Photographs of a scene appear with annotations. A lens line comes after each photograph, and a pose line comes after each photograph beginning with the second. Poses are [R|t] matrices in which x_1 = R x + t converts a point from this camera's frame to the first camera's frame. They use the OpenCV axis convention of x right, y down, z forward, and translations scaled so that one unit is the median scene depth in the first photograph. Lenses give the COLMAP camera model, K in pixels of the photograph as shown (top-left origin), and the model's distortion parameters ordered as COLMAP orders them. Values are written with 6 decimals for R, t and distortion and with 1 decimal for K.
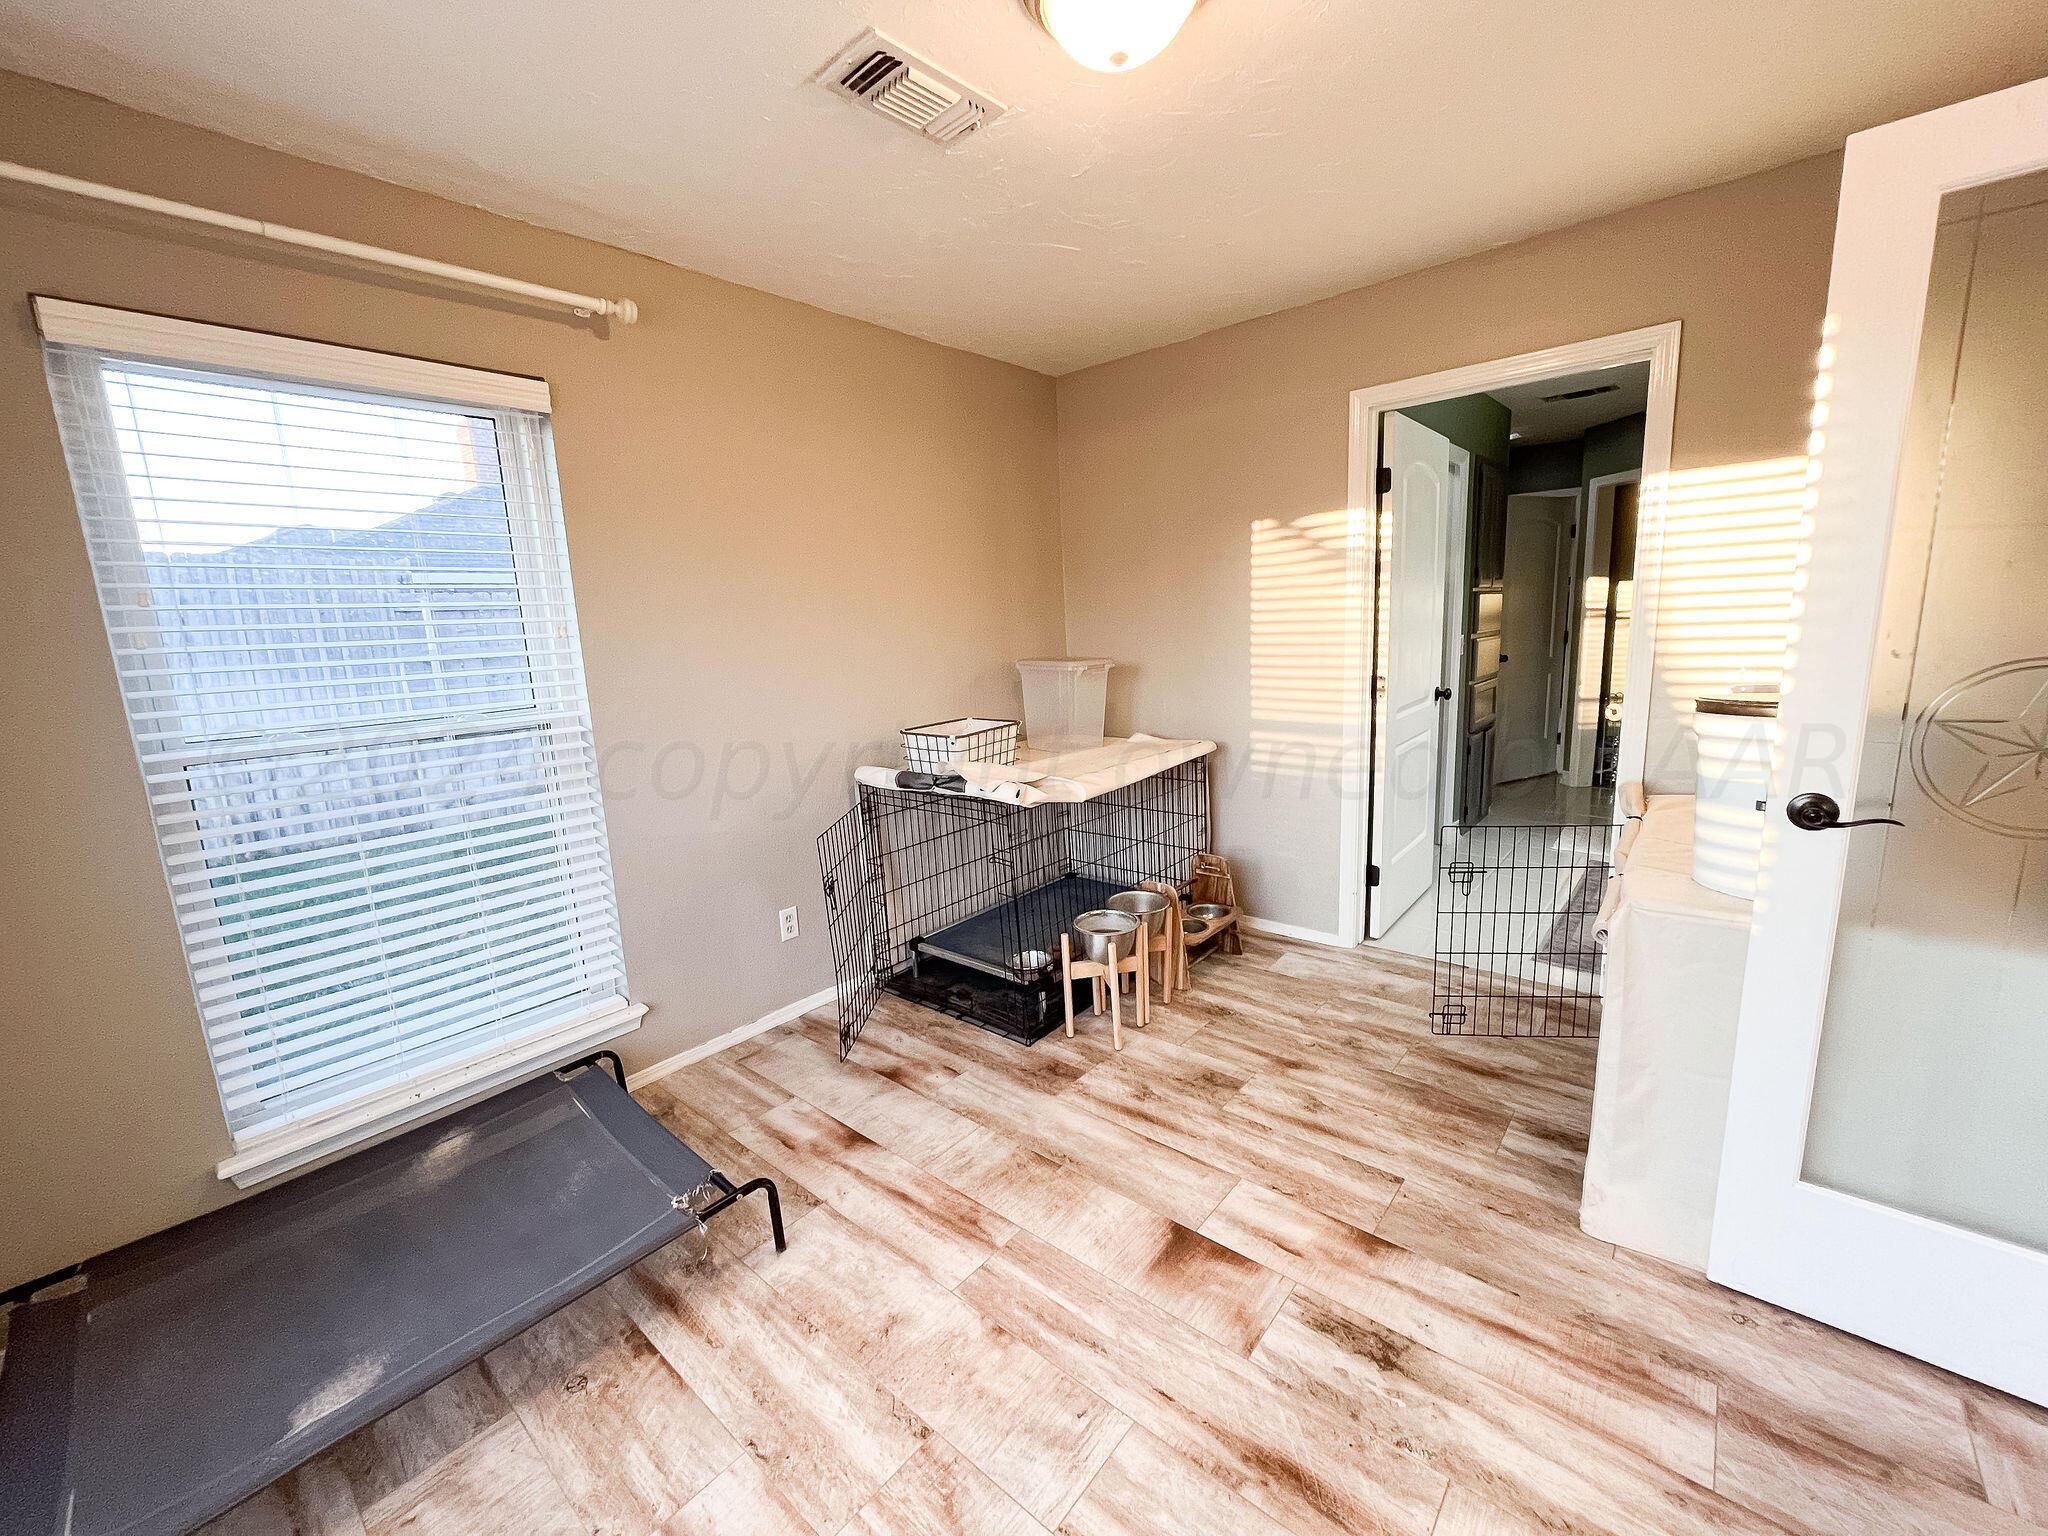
lens RADIAL K [[825.2, 0, 1024.0], [0, 825.2, 768.0], [0, 0, 1]] dist [-0.001289, -0.000249]
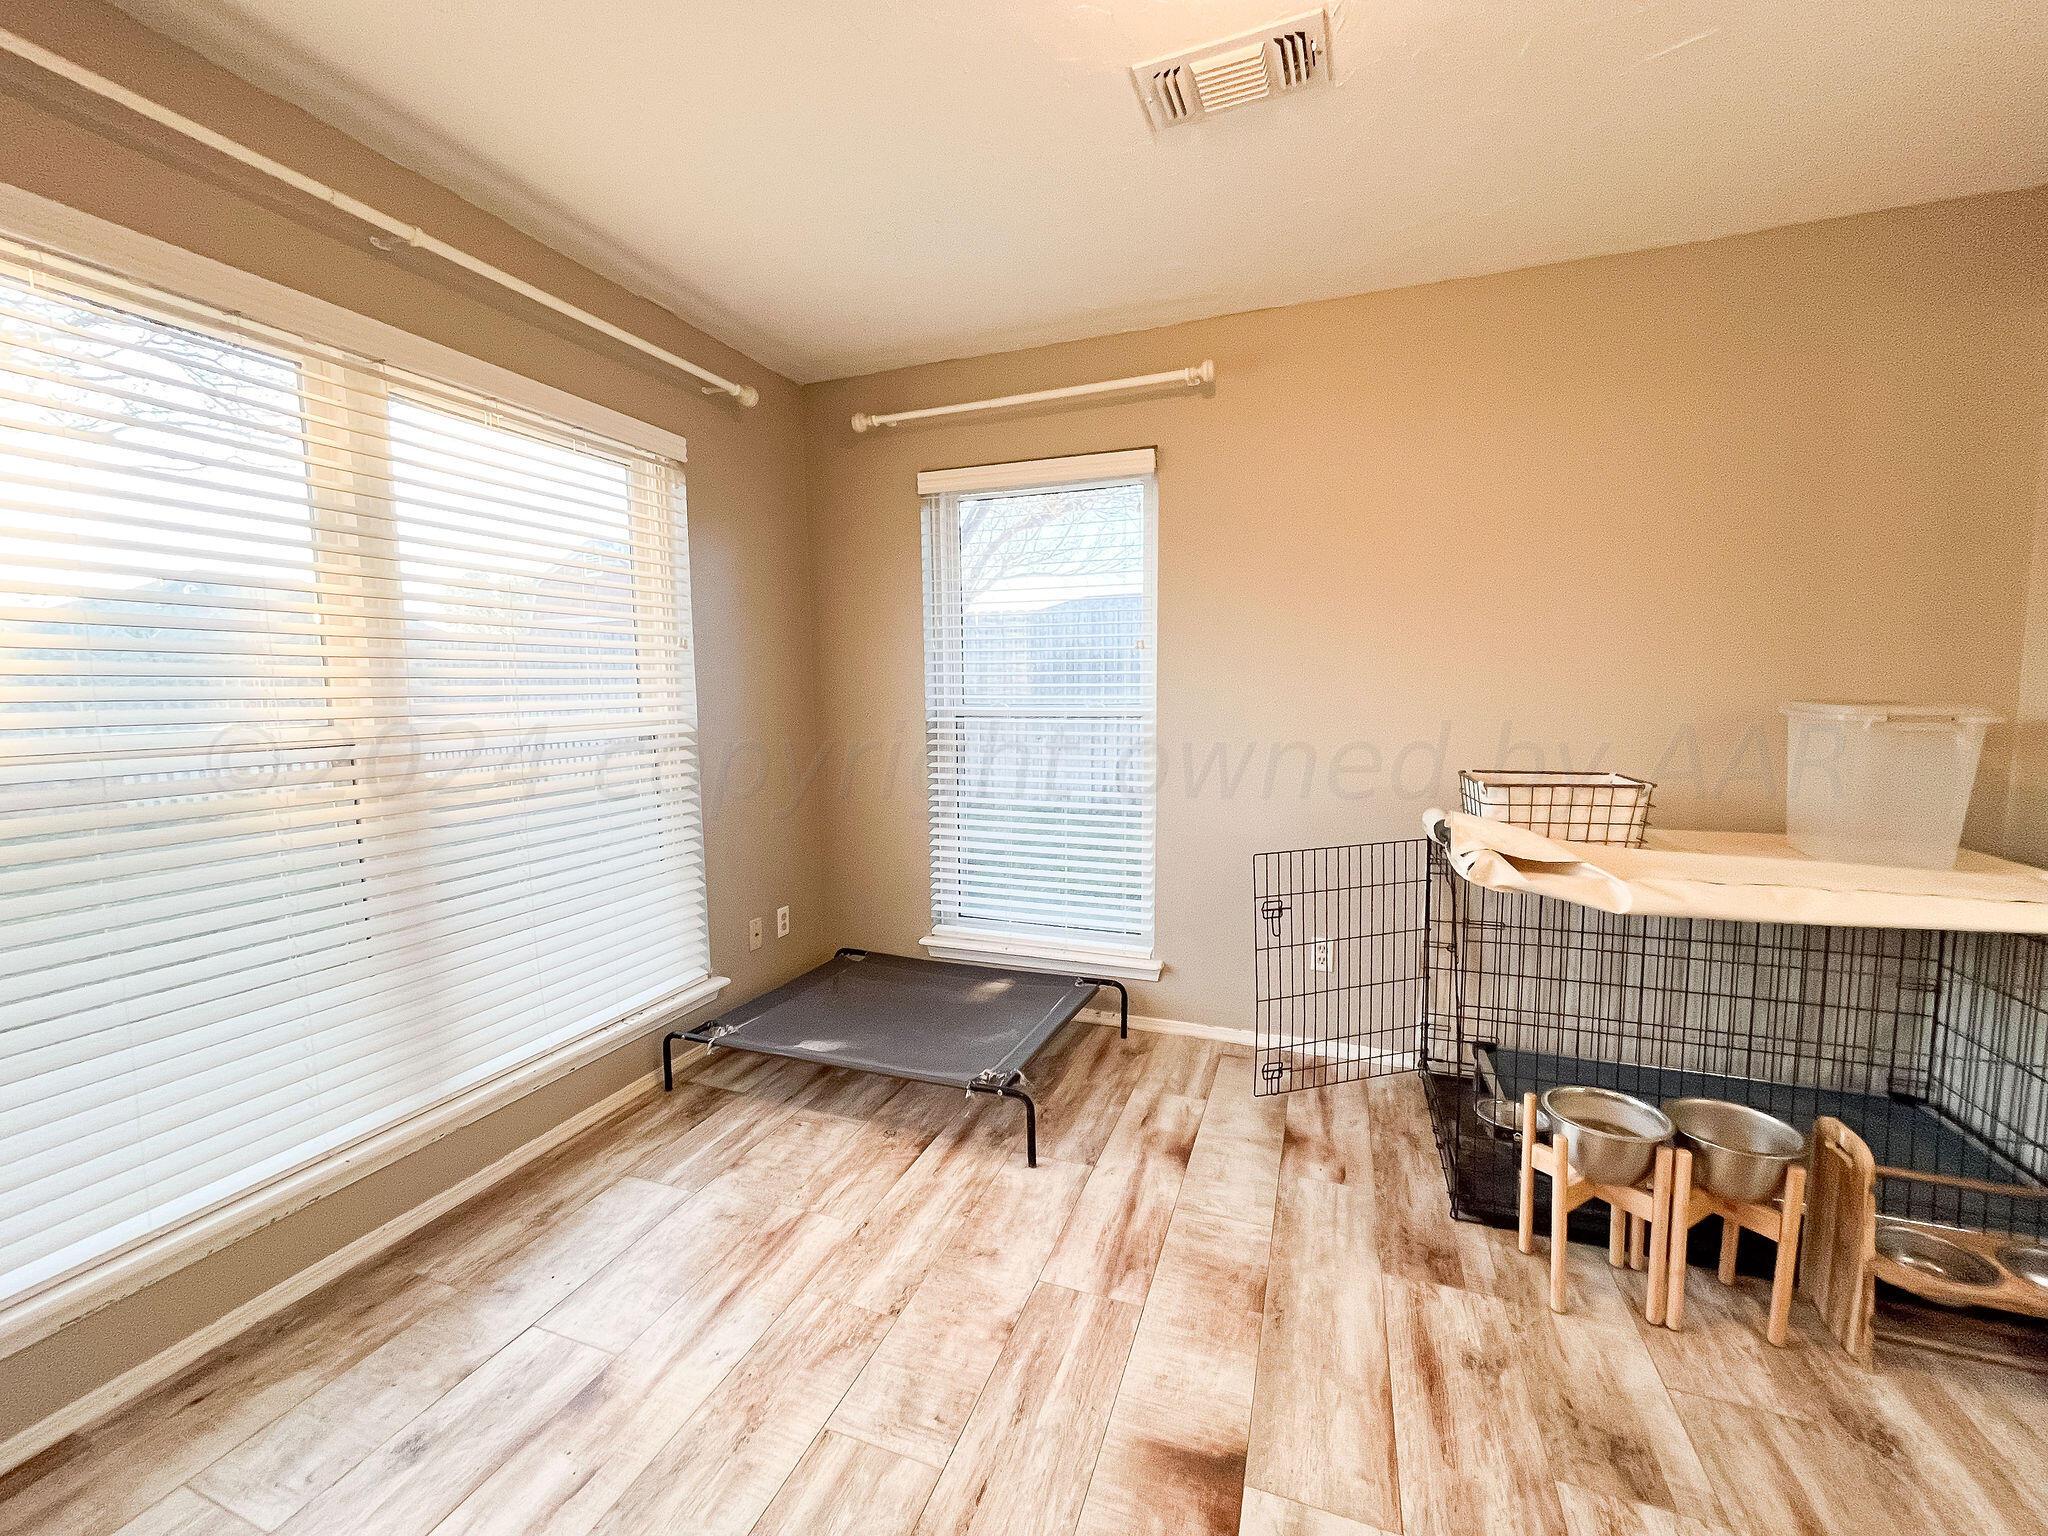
lens RADIAL K [[829.6, 0, 1024.0], [0, 829.6, 768.0], [0, 0, 1]] dist [0.000434, 0.000233]
pose [[0.346005, 0.136792, -0.928207, 0.646688], [-0.174054, 0.981500, 0.079765, -0.053547], [0.921947, 0.133959, 0.363413, 0.442830]]
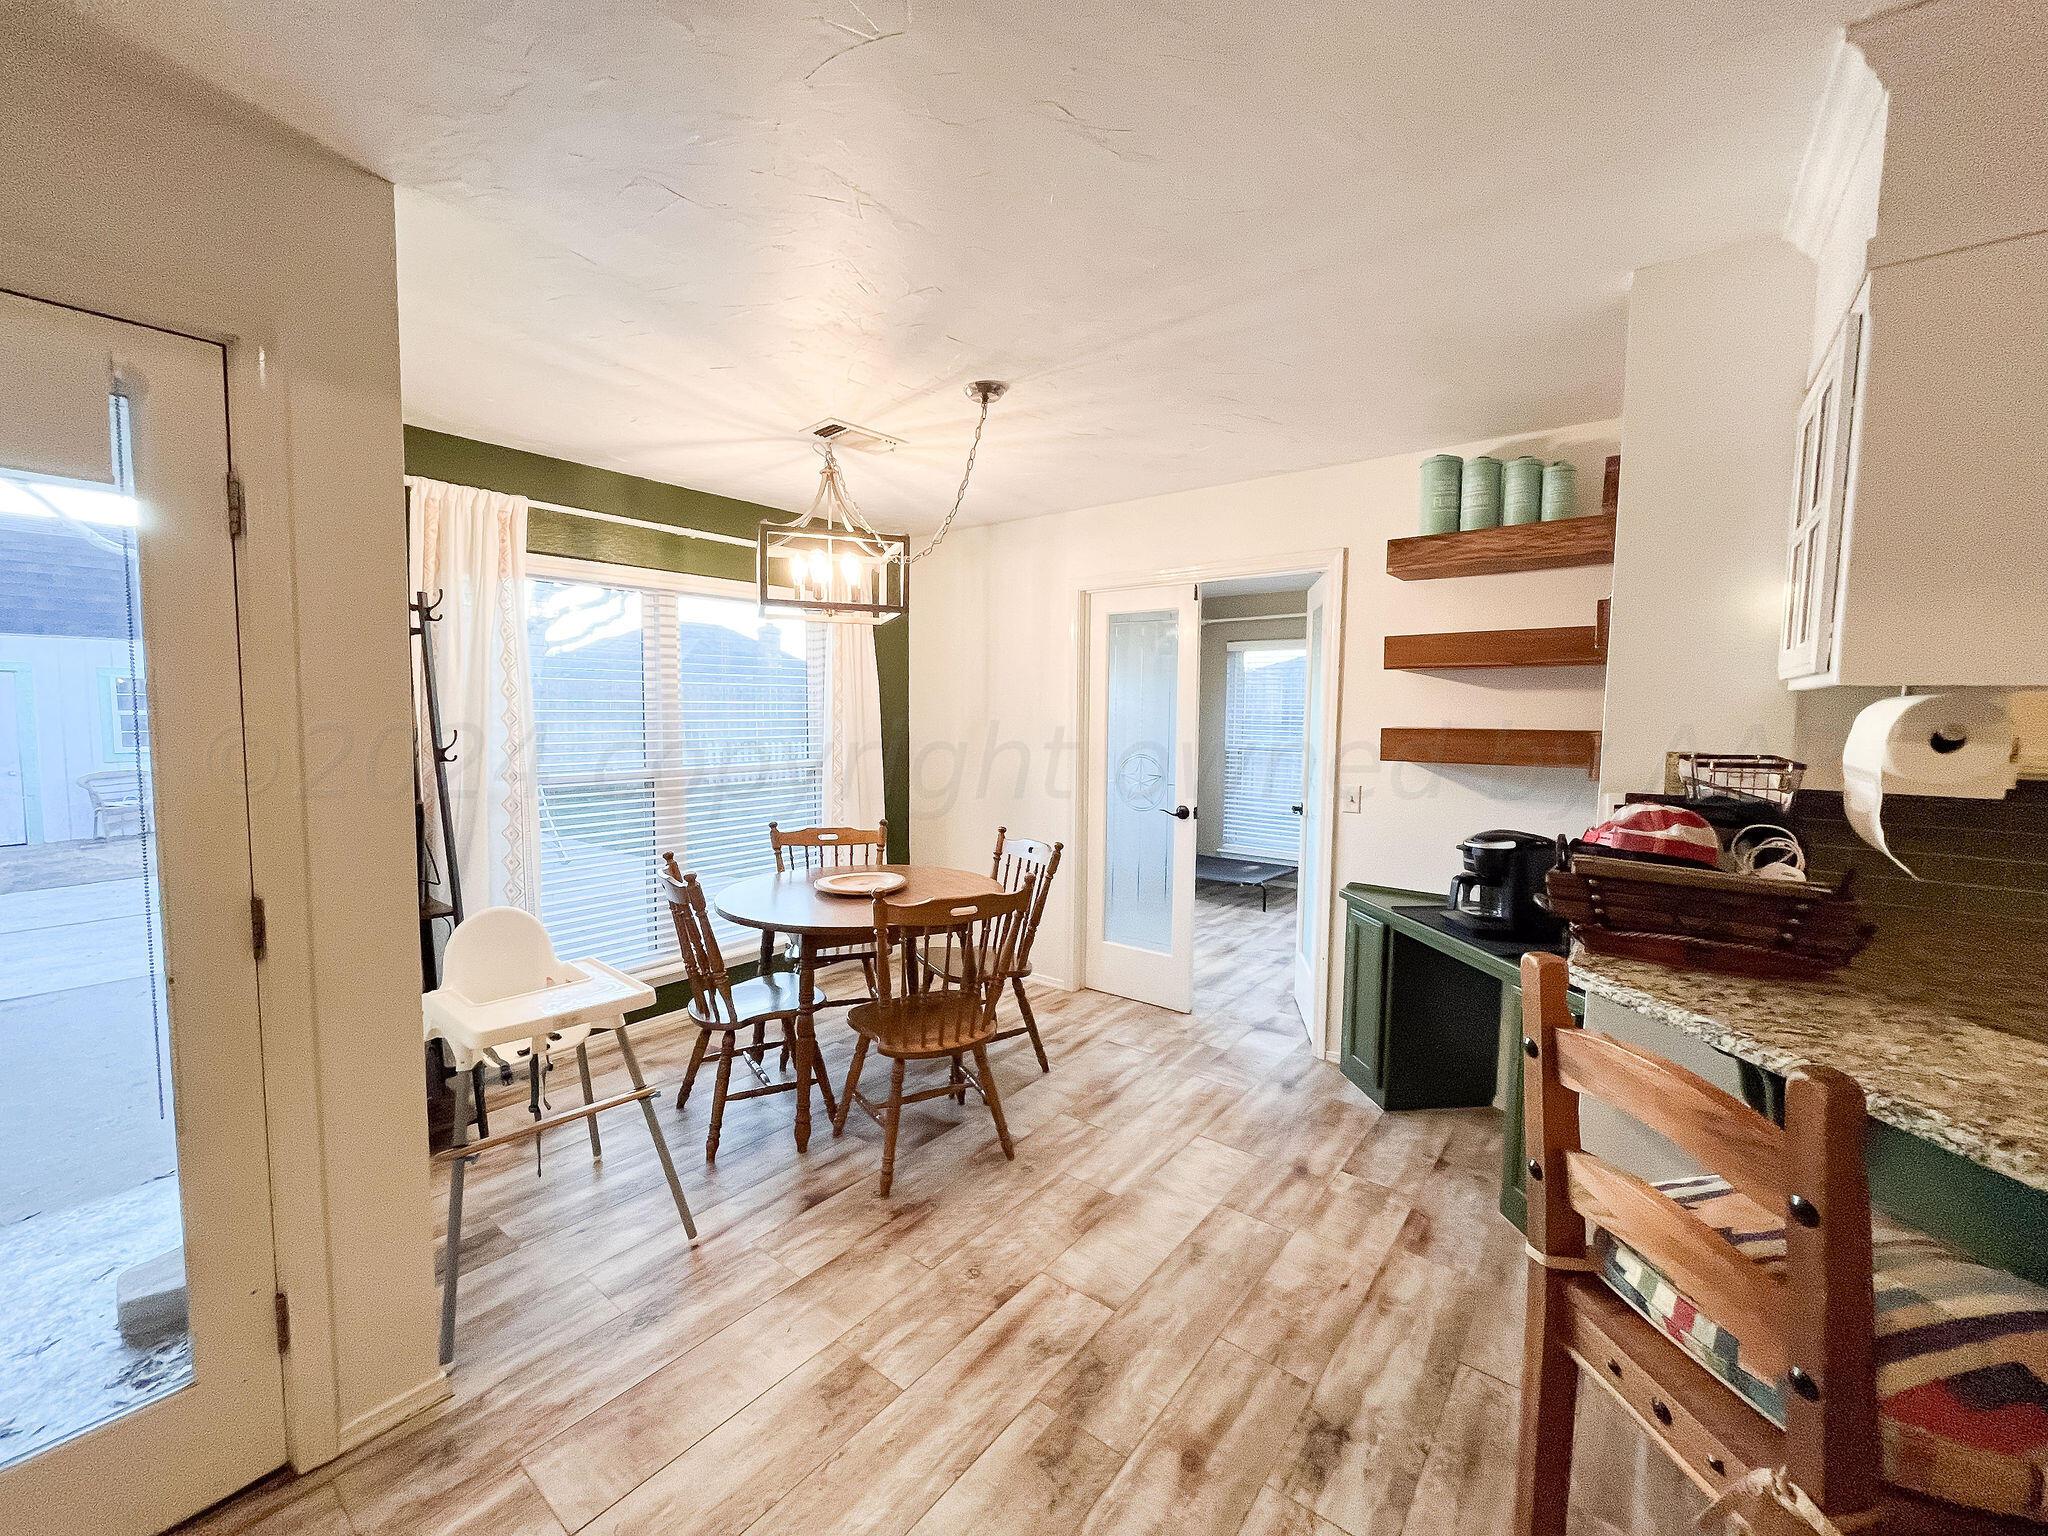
lens RADIAL K [[825.2, 0, 1024.0], [0, 825.2, 768.0], [0, 0, 1]] dist [-0.001289, -0.000249]
pose [[0.048320, 0.116520, -0.992012, 2.563224], [-0.187383, 0.976596, 0.105582, -0.121893], [0.981098, 0.180785, 0.069023, -0.235369]]
